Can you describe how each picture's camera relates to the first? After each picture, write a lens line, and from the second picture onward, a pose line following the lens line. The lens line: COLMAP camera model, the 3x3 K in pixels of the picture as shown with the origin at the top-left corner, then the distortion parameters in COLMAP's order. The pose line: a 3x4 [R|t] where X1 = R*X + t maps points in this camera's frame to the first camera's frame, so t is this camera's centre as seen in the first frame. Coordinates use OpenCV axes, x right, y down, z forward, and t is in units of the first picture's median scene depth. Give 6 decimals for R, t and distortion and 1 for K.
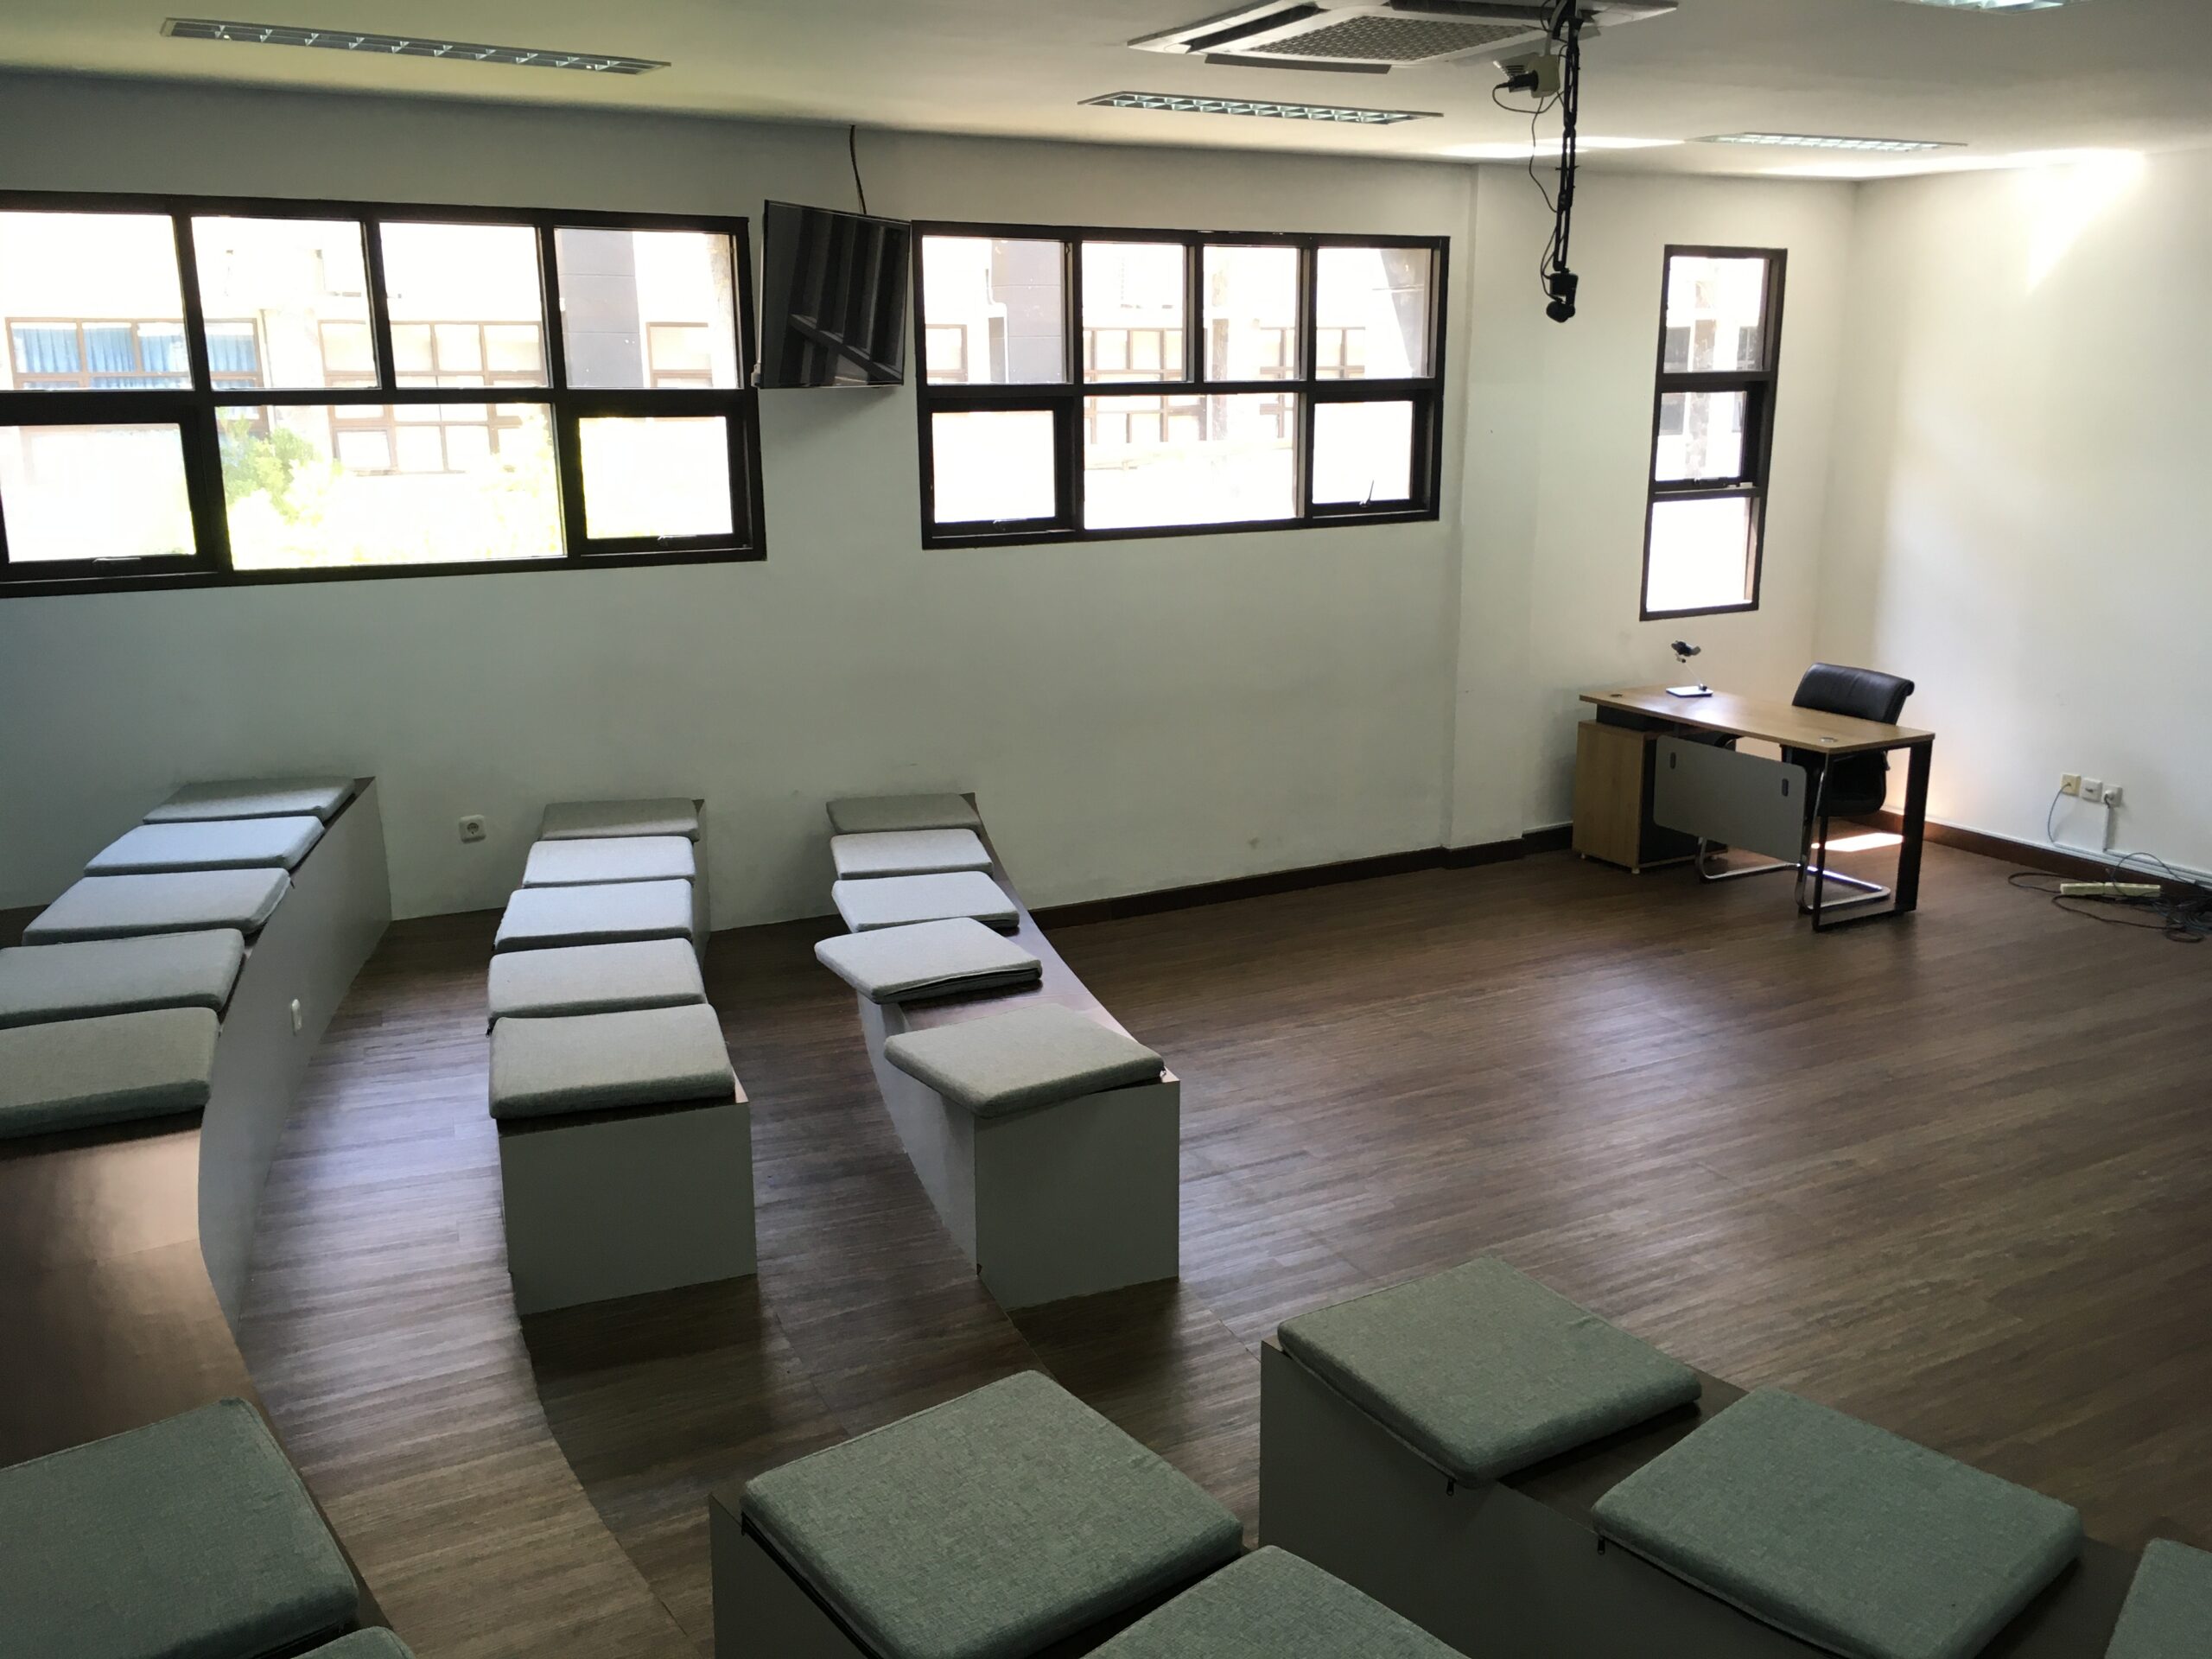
lens RADIAL K [[1882.9, 0, 1113.2], [0, 1882.9, 833.5], [0, 0, 1]] dist [0.078113, -0.111878]
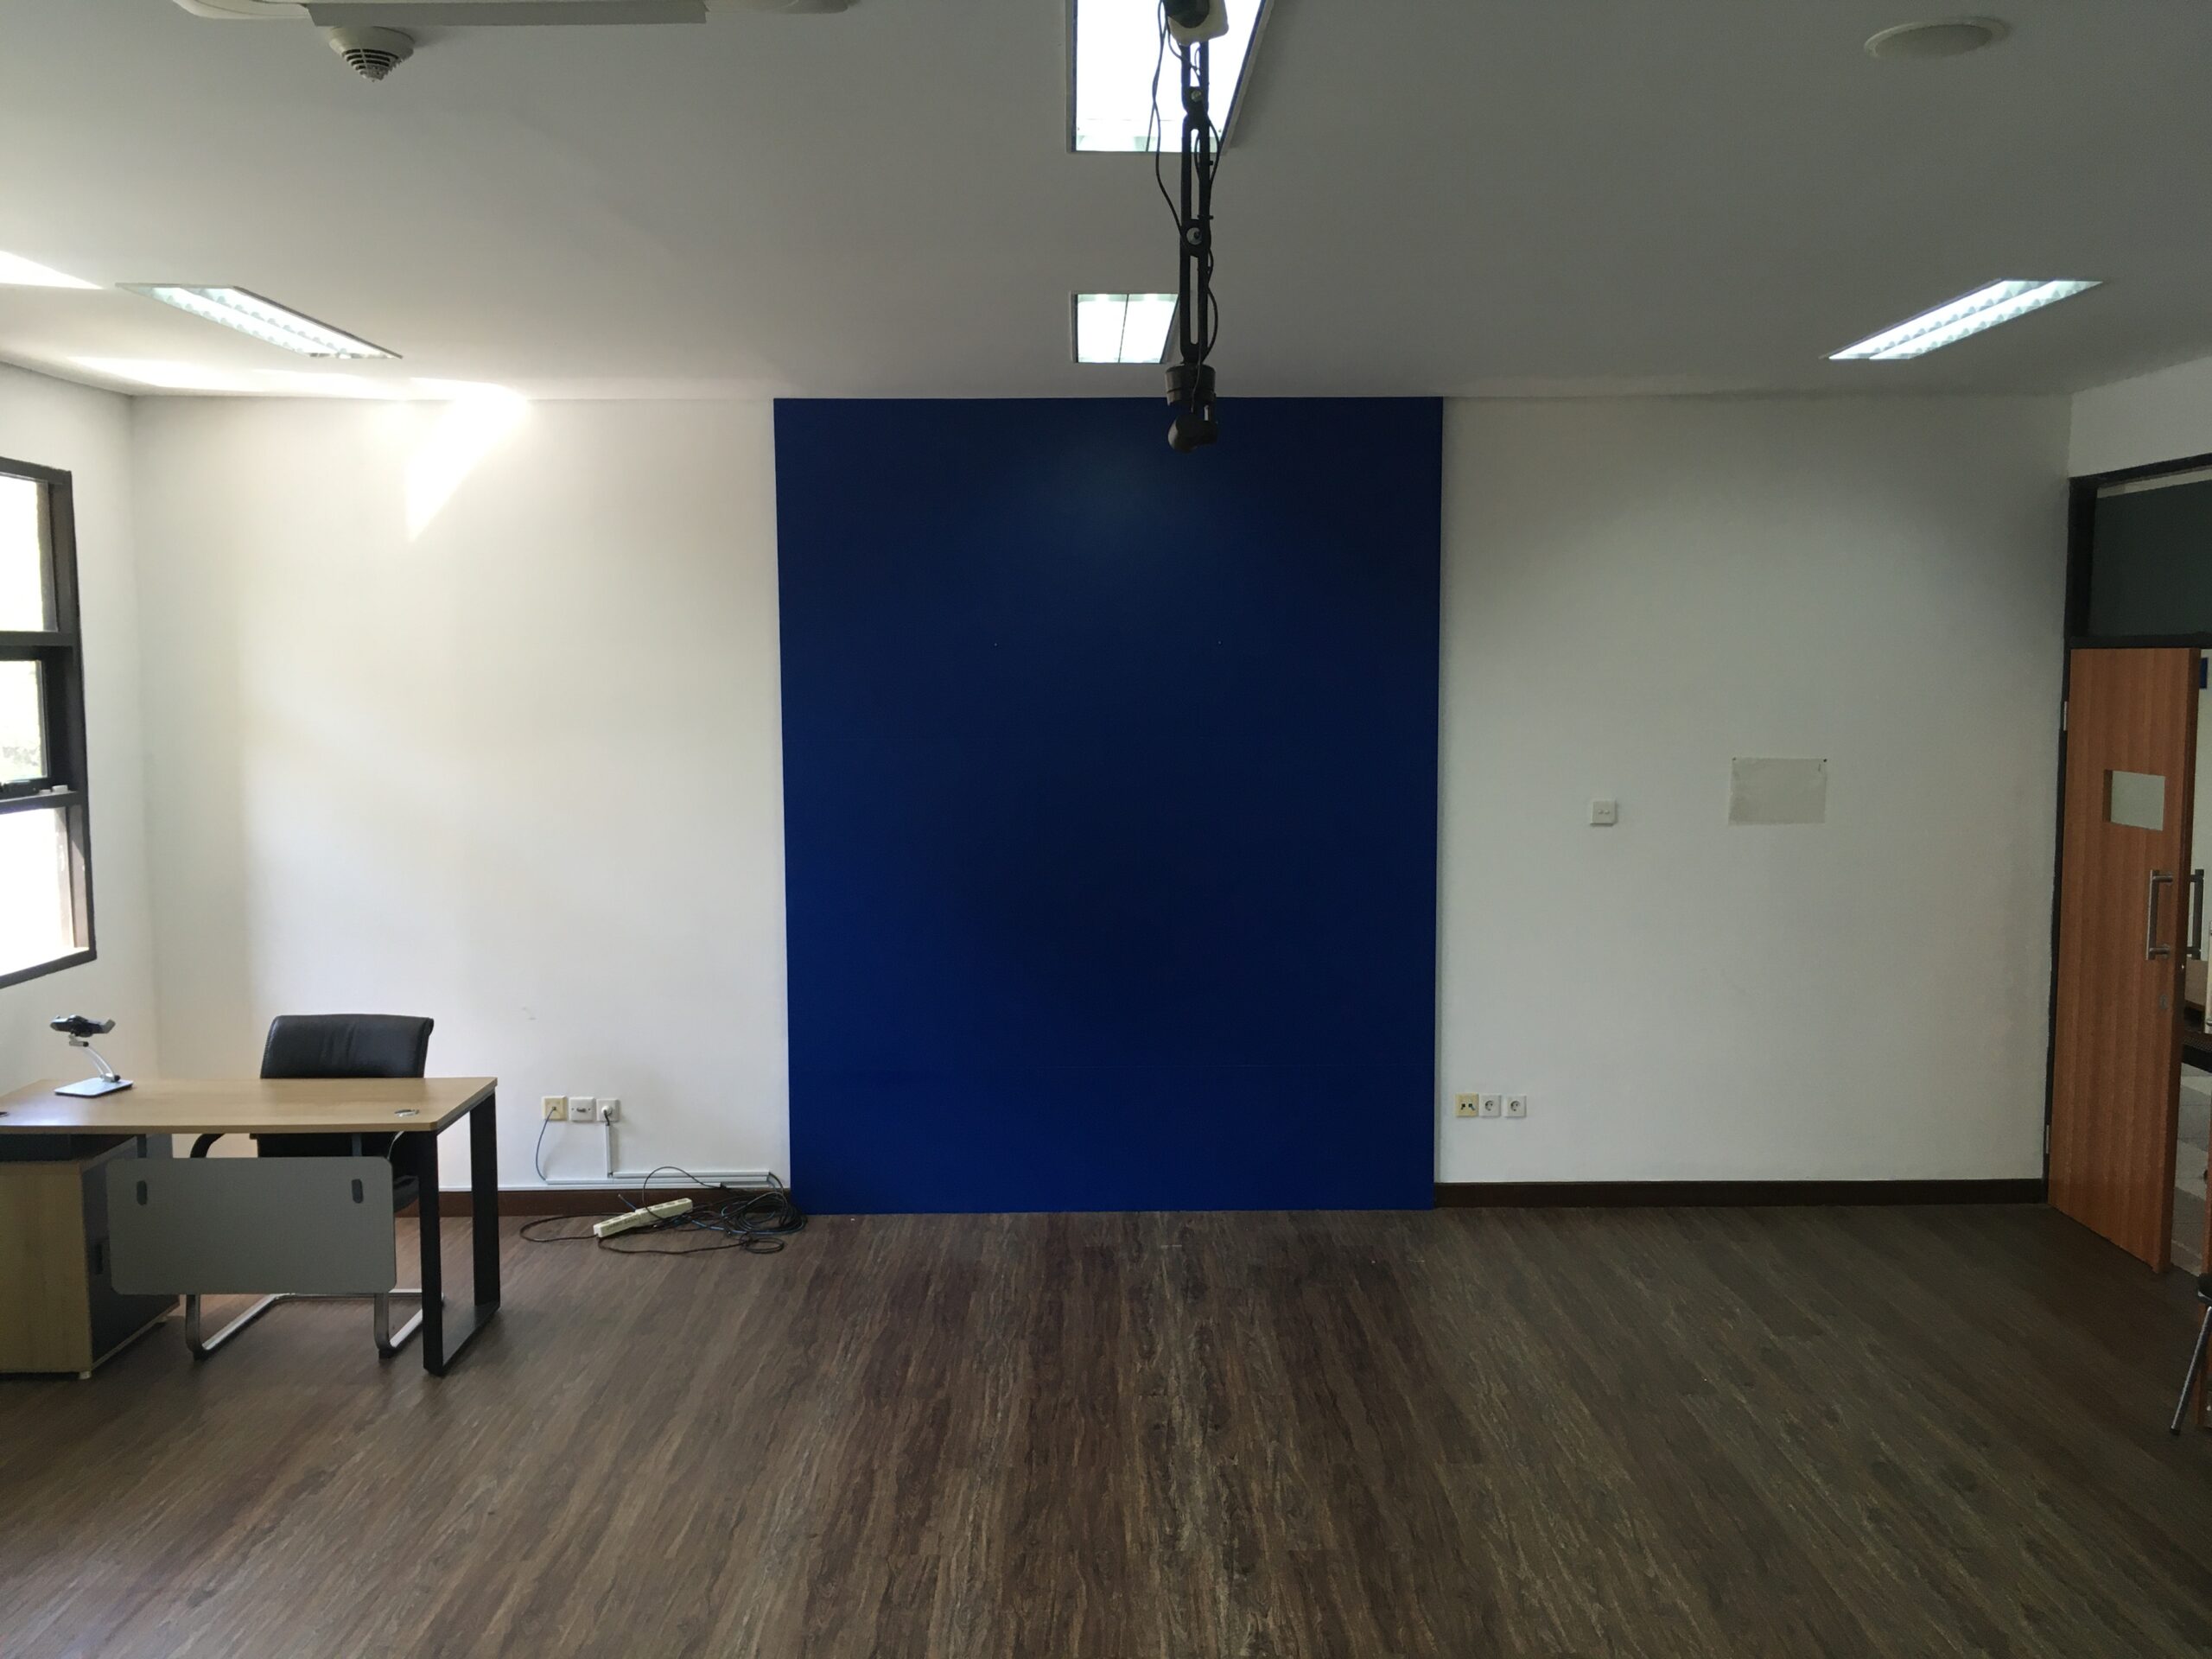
lens RADIAL K [[1882.9, 0, 1114.4], [0, 1882.9, 833.1], [0, 0, 1]] dist [0.078113, -0.111878]
pose [[0.461885, -0.073106, 0.883922, -0.136323], [0.212123, 0.976781, -0.030057, -0.072751], [-0.861200, 0.201383, 0.466667, 0.385716]]
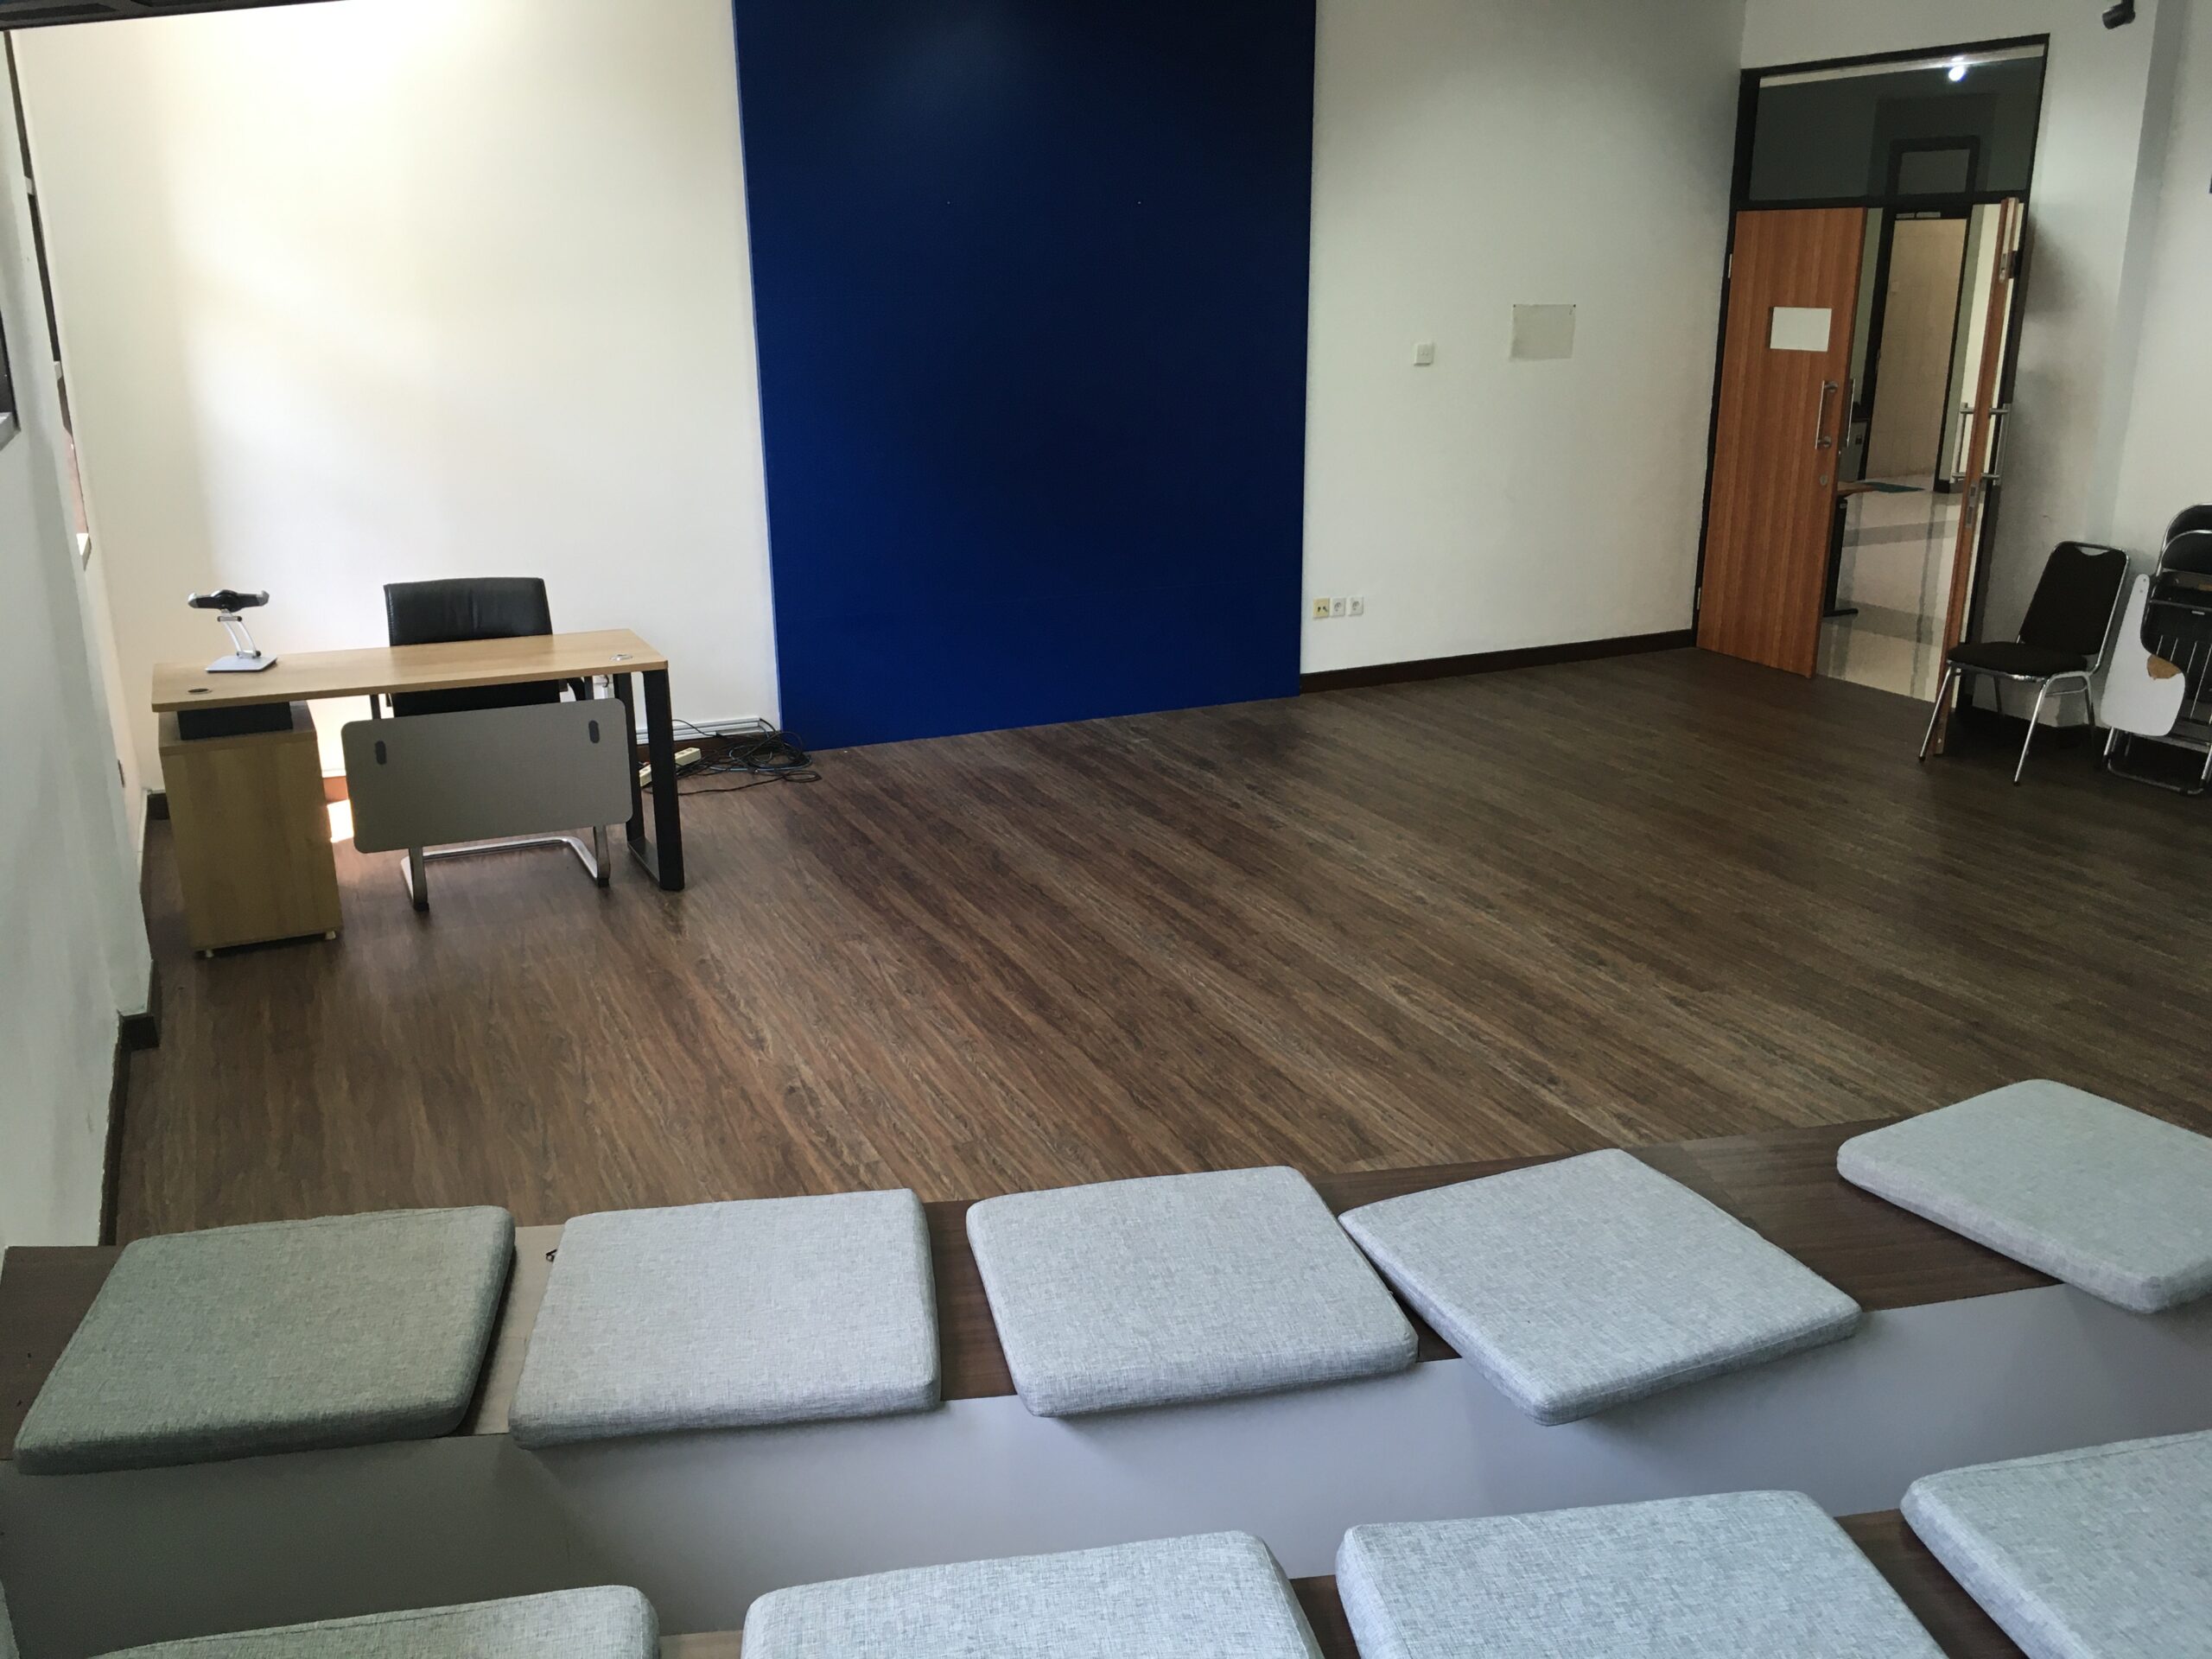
lens RADIAL K [[1882.9, 0, 1113.0], [0, 1882.9, 825.0], [0, 0, 1]] dist [0.078113, -0.111878]
pose [[0.067901, -0.280682, 0.957396, -0.362916], [0.245560, 0.934792, 0.256639, -0.130609], [-0.967000, 0.217672, 0.132397, 0.694757]]
